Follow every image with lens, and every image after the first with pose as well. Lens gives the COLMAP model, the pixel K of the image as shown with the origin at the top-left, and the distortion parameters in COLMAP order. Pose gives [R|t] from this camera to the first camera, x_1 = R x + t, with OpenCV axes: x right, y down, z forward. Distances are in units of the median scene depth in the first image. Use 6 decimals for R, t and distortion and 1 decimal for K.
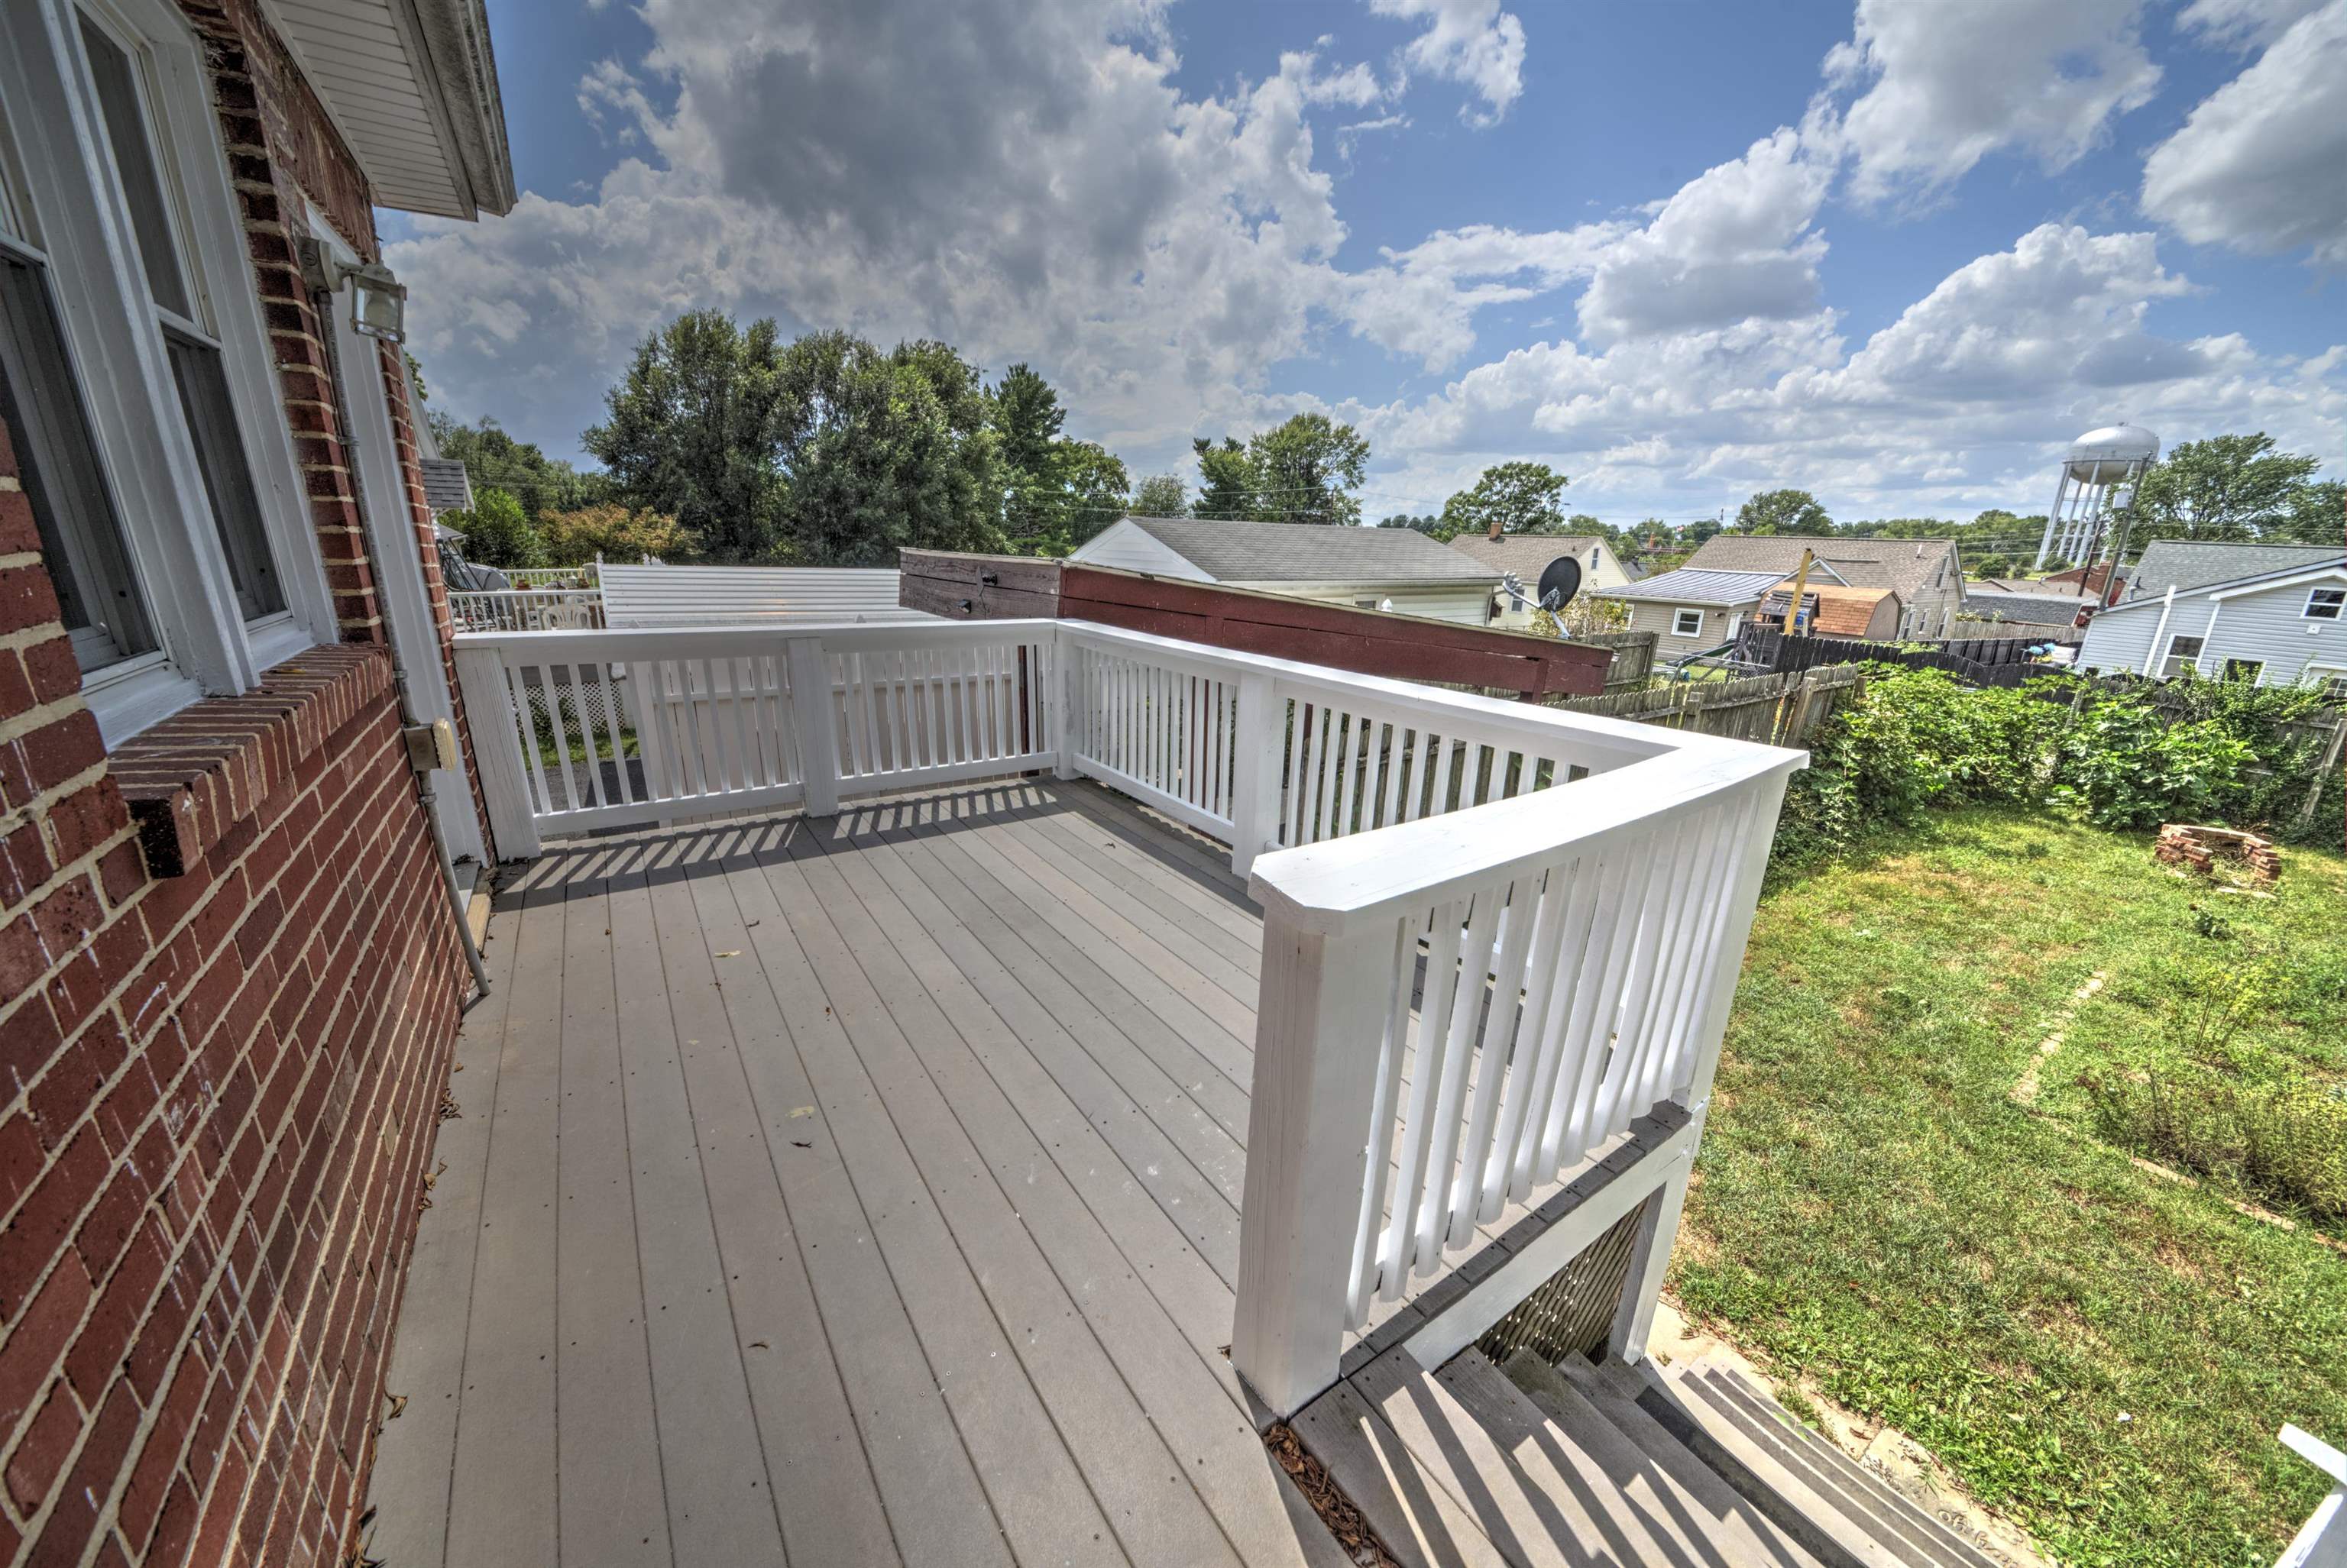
lens RADIAL K [[828.4, 0, 1176.8], [0, 828.4, 790.6], [0, 0, 1]] dist [0.043290, -0.016835]
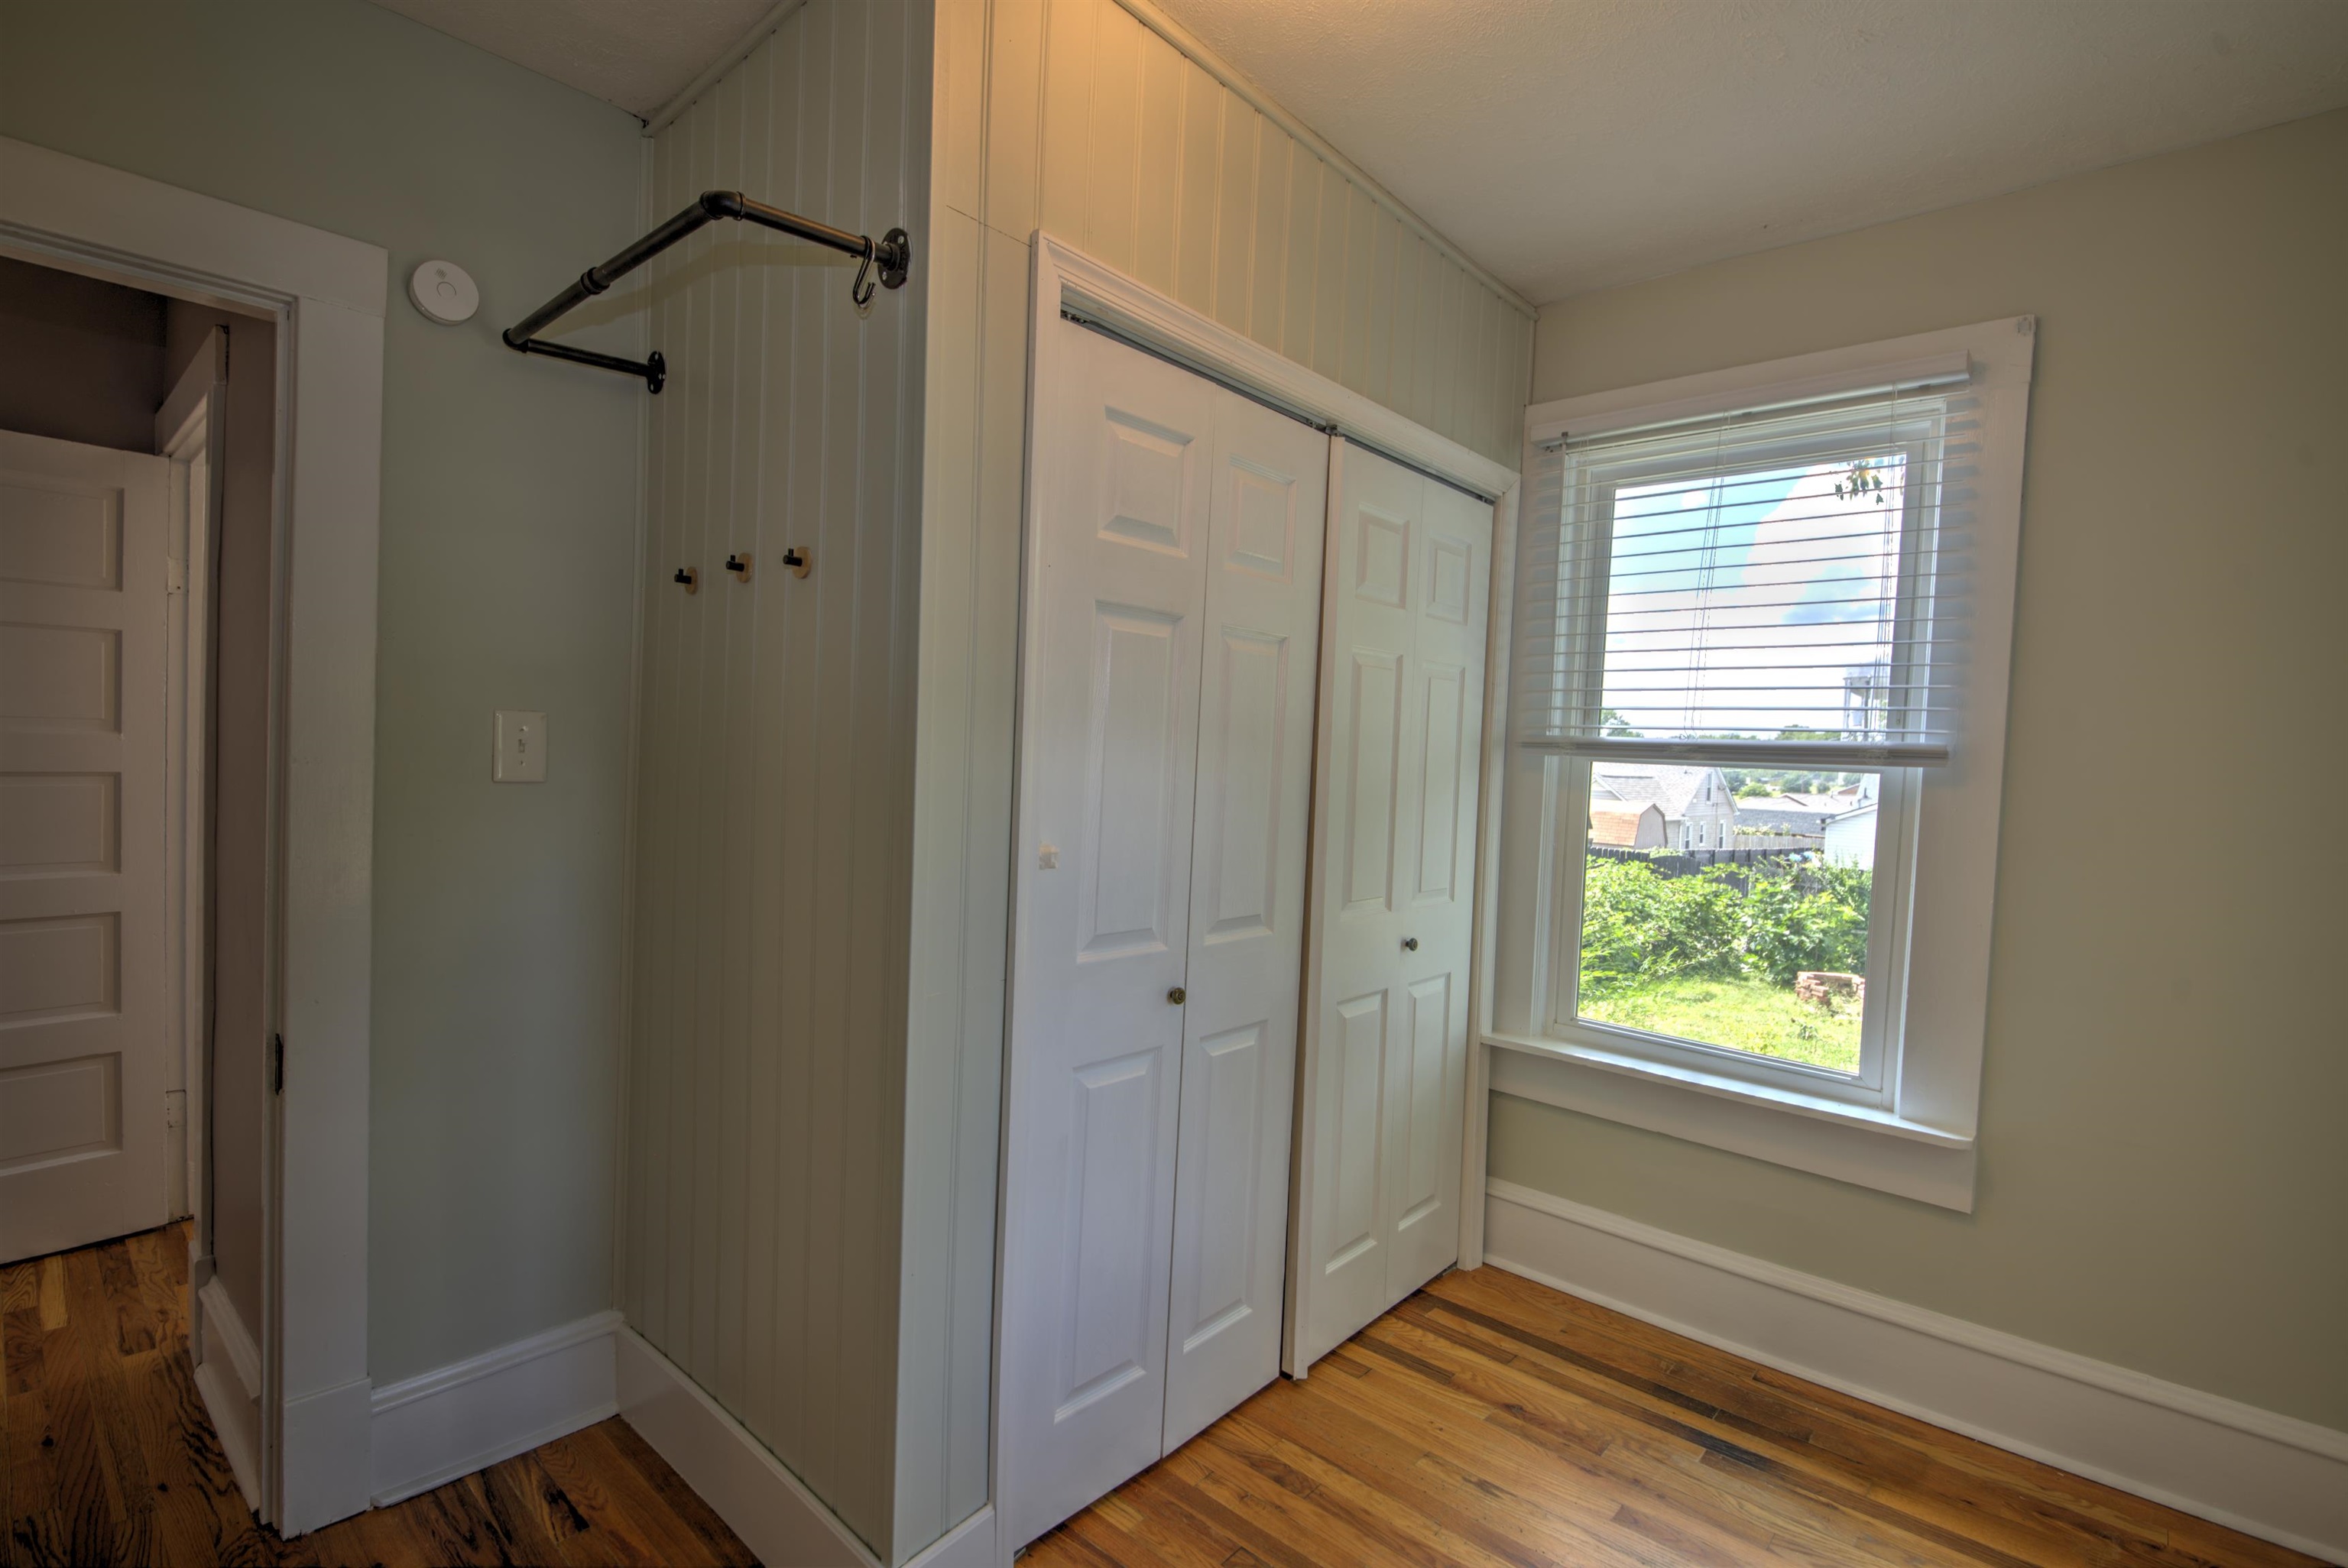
lens RADIAL K [[1075.7, 0, 1170.1], [0, 1075.7, 788.8], [0, 0, 1]] dist [-0.004156, -0.000679]
pose [[0.973822, -0.018886, 0.226527, -0.086627], [0.077624, 0.964266, -0.253309, 0.090332], [-0.213648, 0.264262, 0.940489, -0.308297]]
